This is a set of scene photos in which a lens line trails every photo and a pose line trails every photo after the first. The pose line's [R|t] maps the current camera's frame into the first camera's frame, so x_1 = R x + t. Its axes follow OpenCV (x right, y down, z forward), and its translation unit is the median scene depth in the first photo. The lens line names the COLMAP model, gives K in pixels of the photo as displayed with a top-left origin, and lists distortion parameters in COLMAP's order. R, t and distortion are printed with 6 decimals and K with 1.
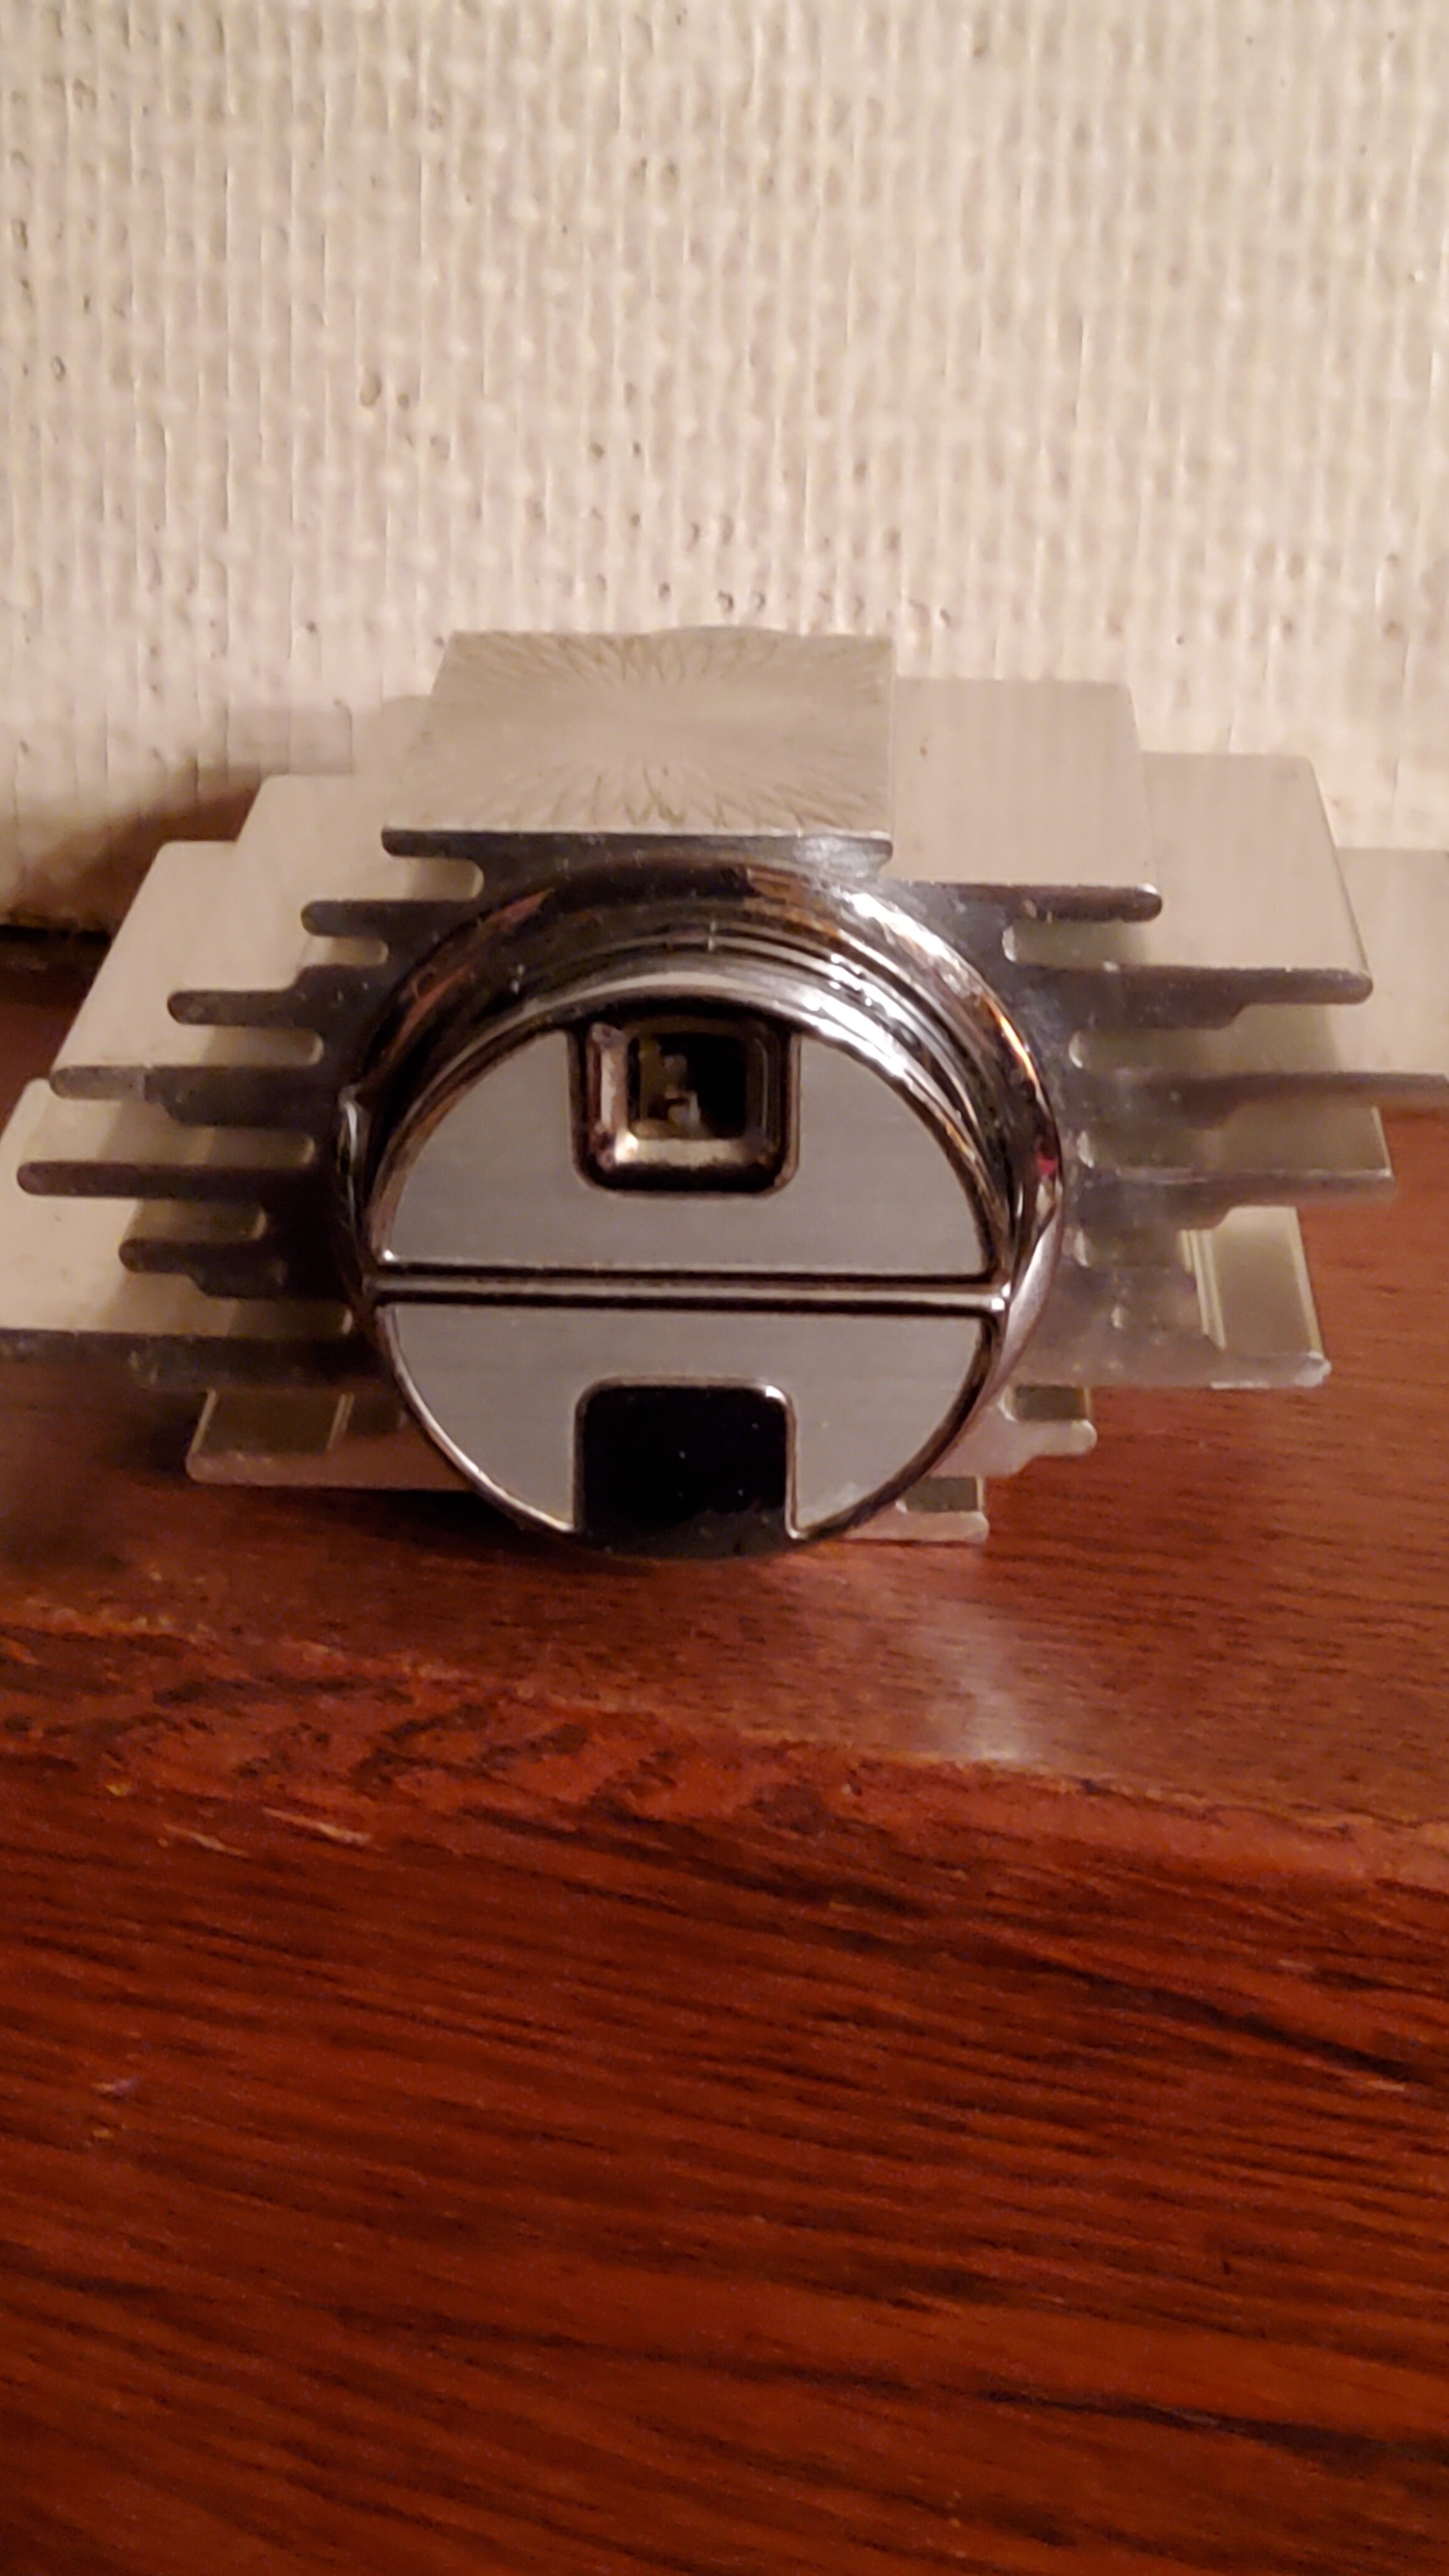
lens RADIAL K [[3921.0, 0, 783.3], [0, 3921.0, 1273.1], [0, 0, 1]] dist [0.083157, 0.000000]
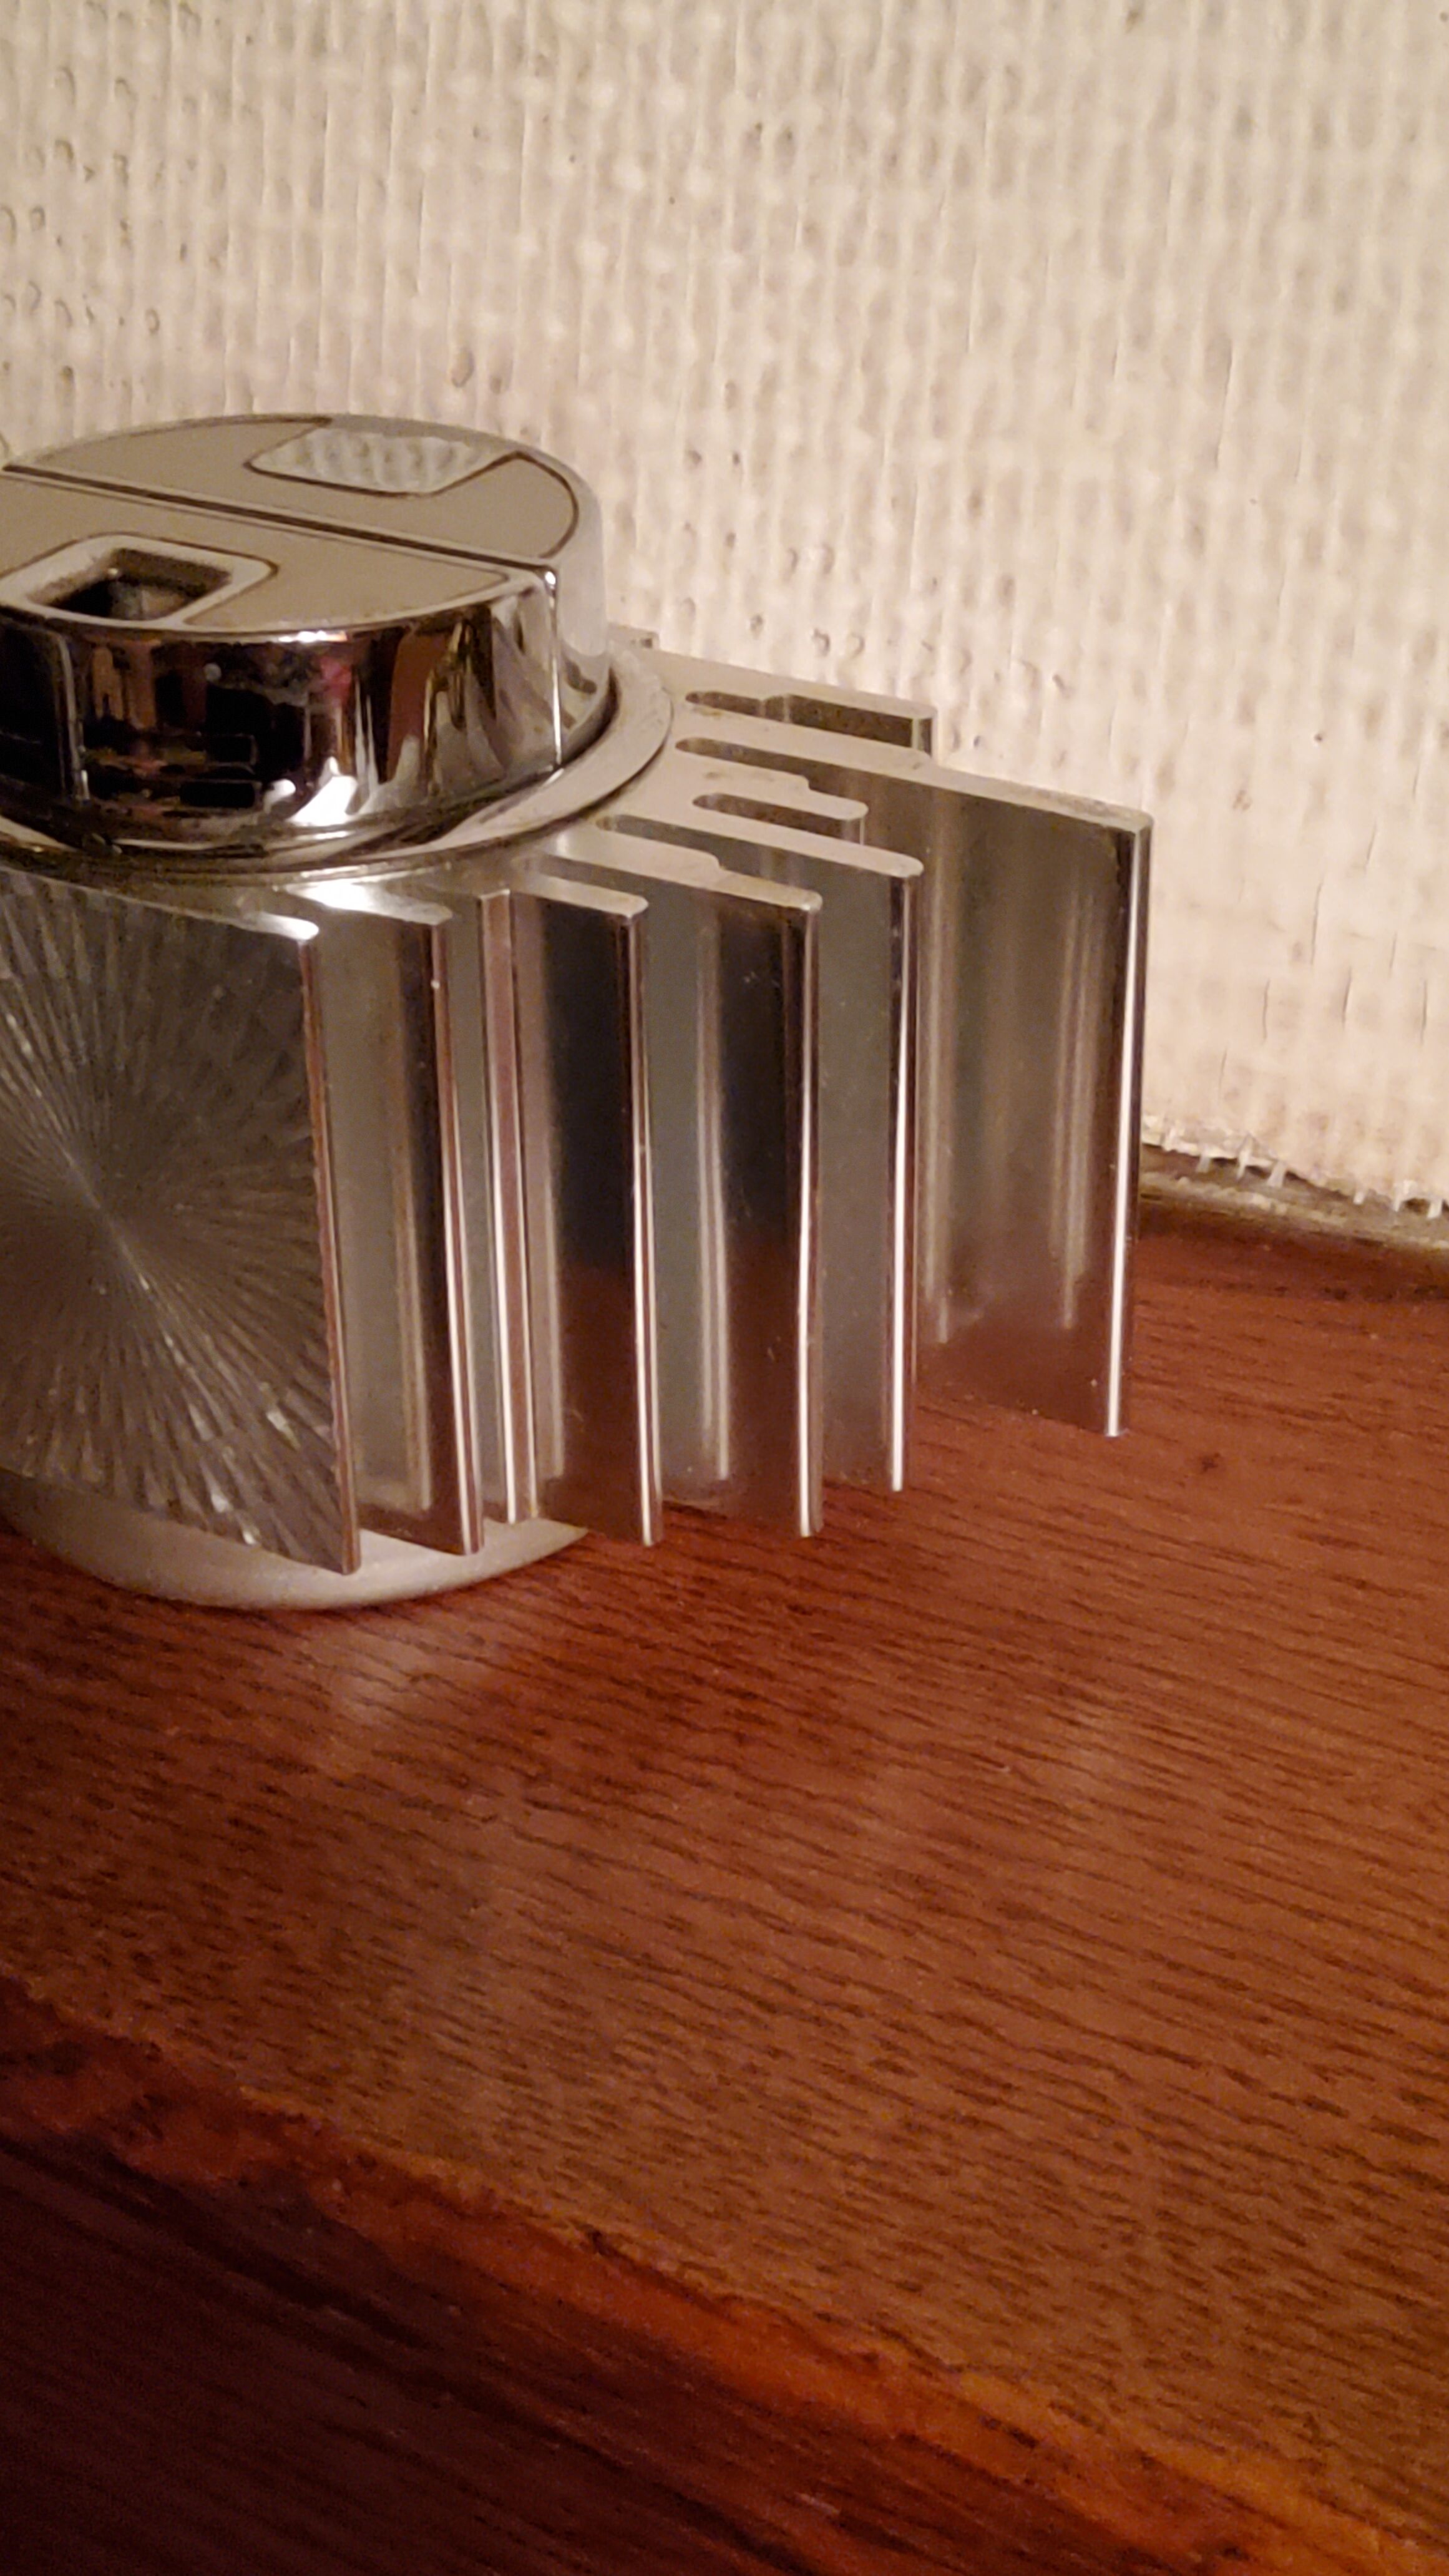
lens RADIAL K [[3921.0, 0, 773.1], [0, 3921.0, 1273.7], [0, 0, 1]] dist [0.083157, 0.000000]
pose [[0.959914, 0.119838, -0.253384, 0.216564], [-0.106216, 0.992095, 0.066825, -0.092831], [0.259389, -0.037233, 0.965055, 0.165681]]
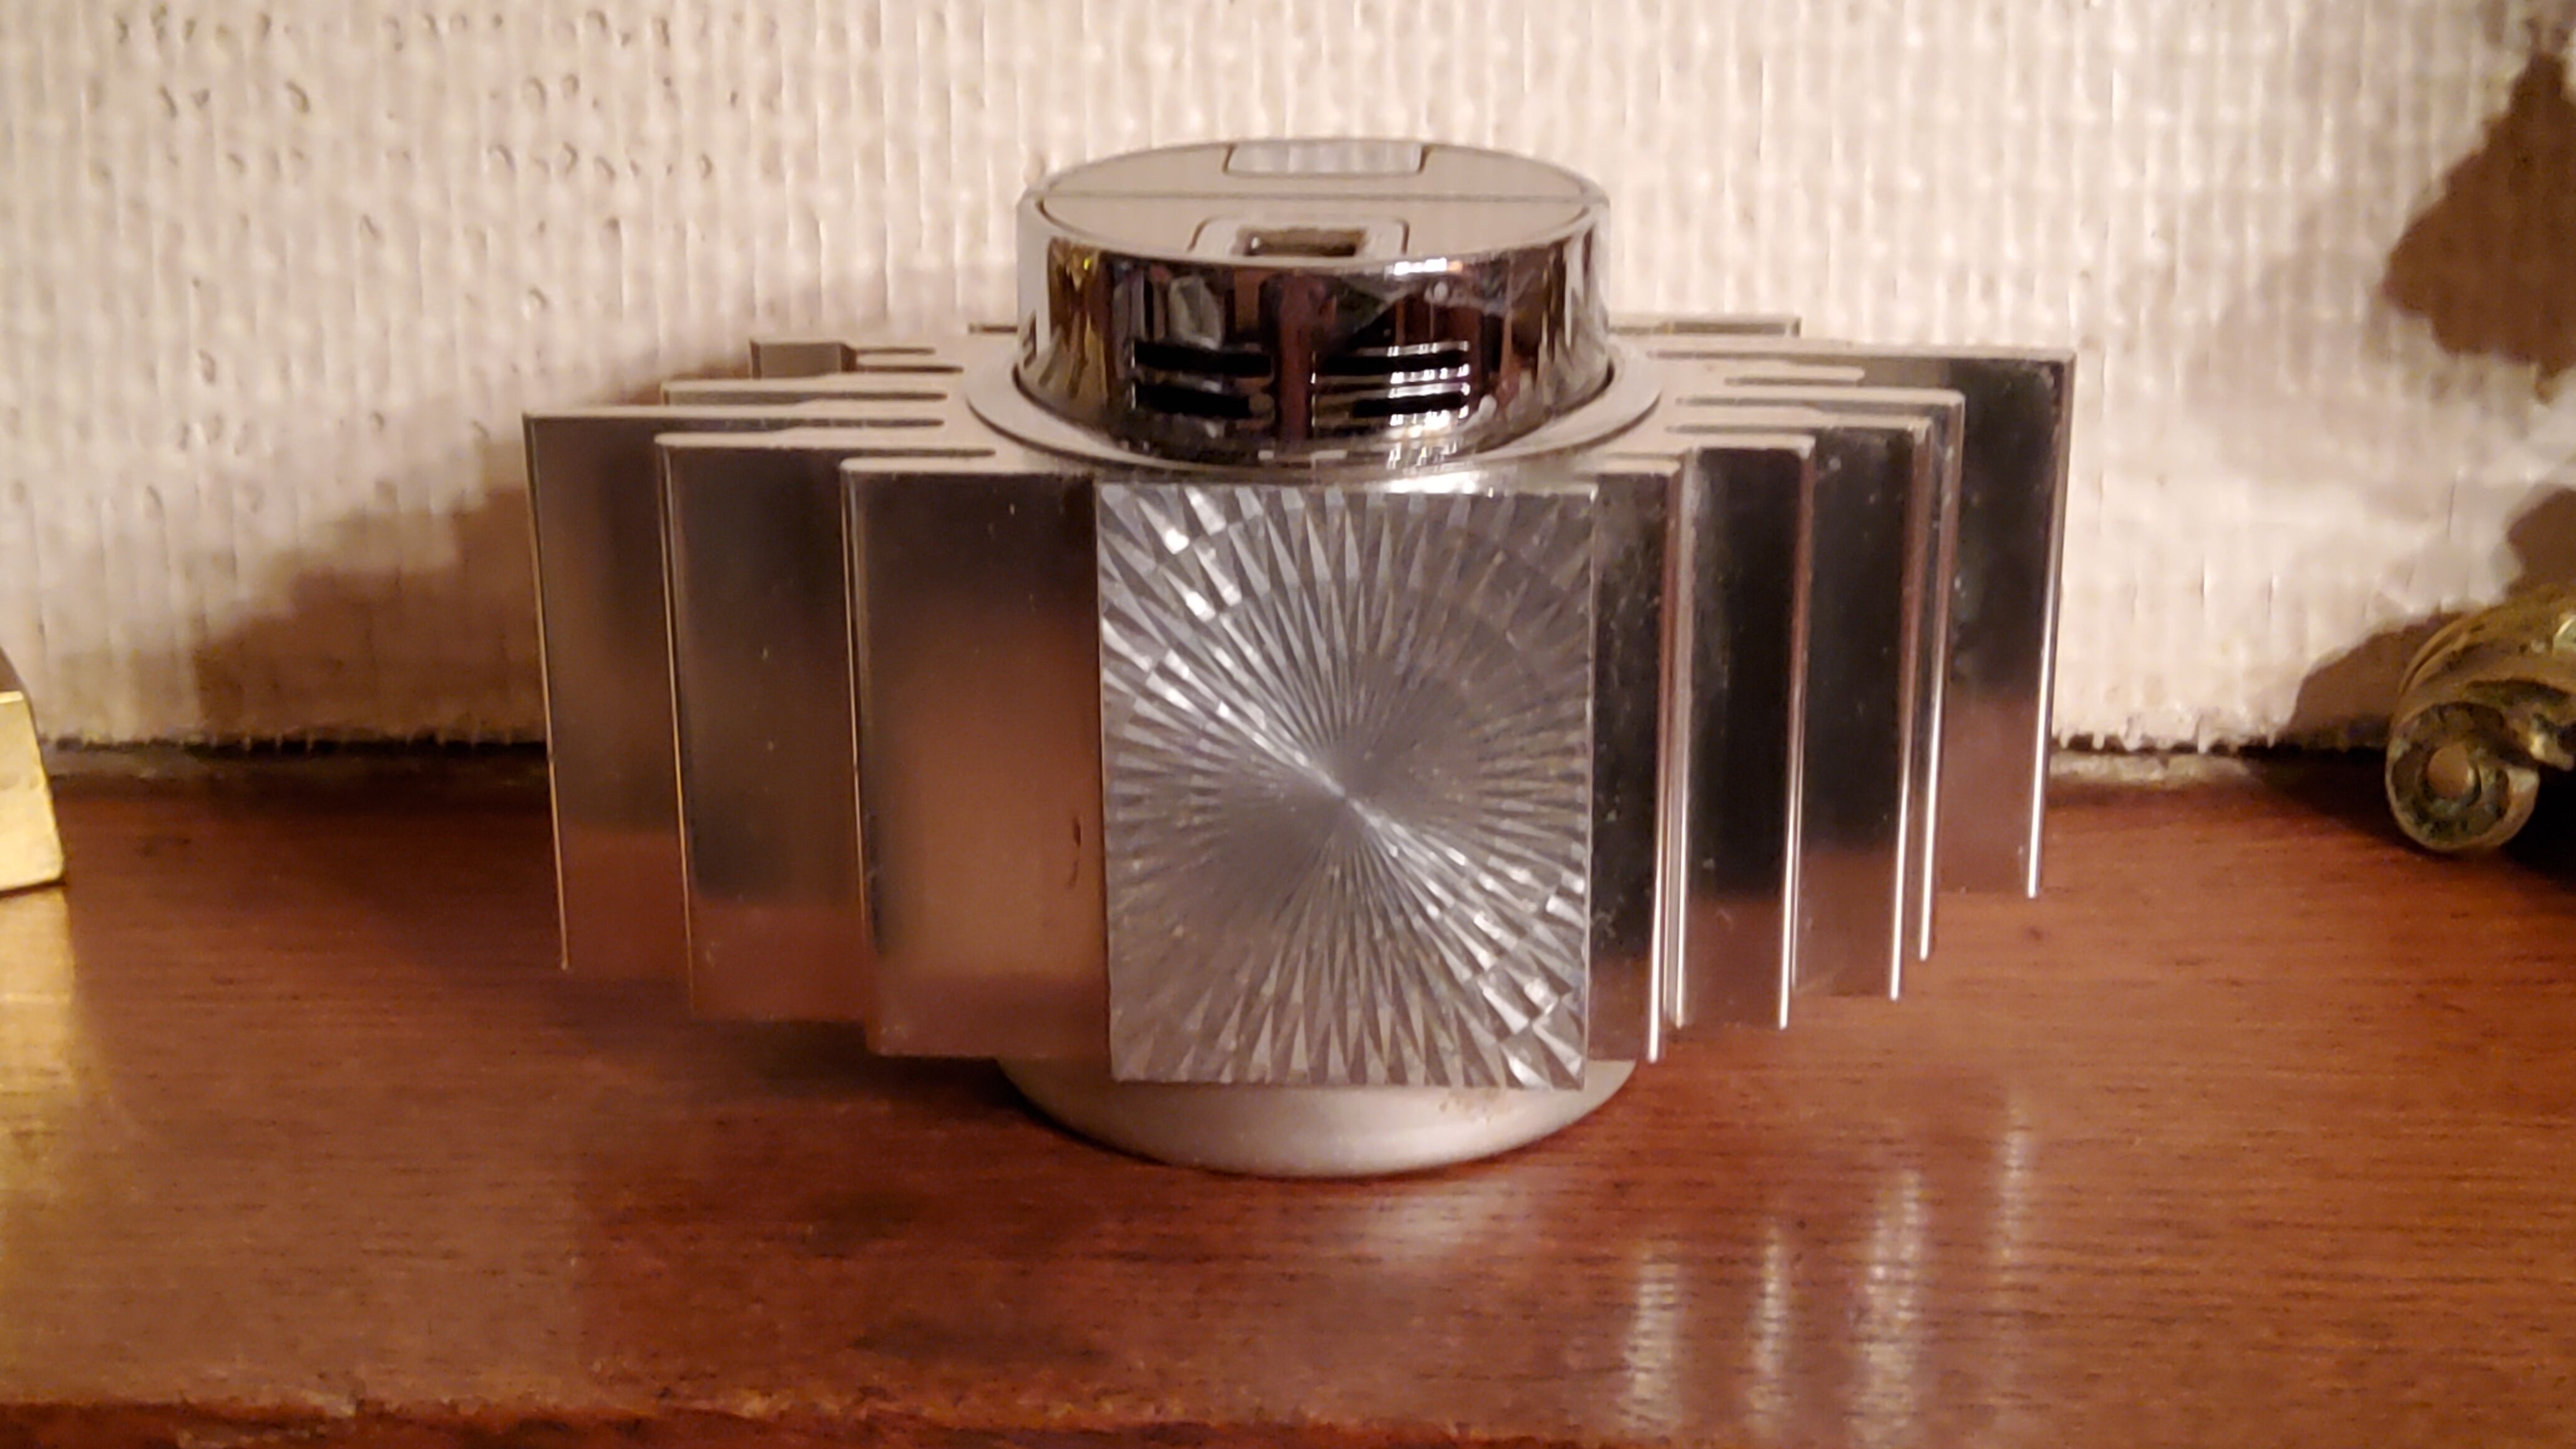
lens RADIAL K [[3921.0, 0, 1294.6], [0, 3921.0, 689.5], [0, 0, 1]] dist [0.083157, 0.000000]
pose [[0.987937, -0.066768, 0.139723, -0.192670], [0.083166, 0.989875, -0.115023, 0.022953], [-0.130628, 0.125255, 0.983487, 0.047207]]
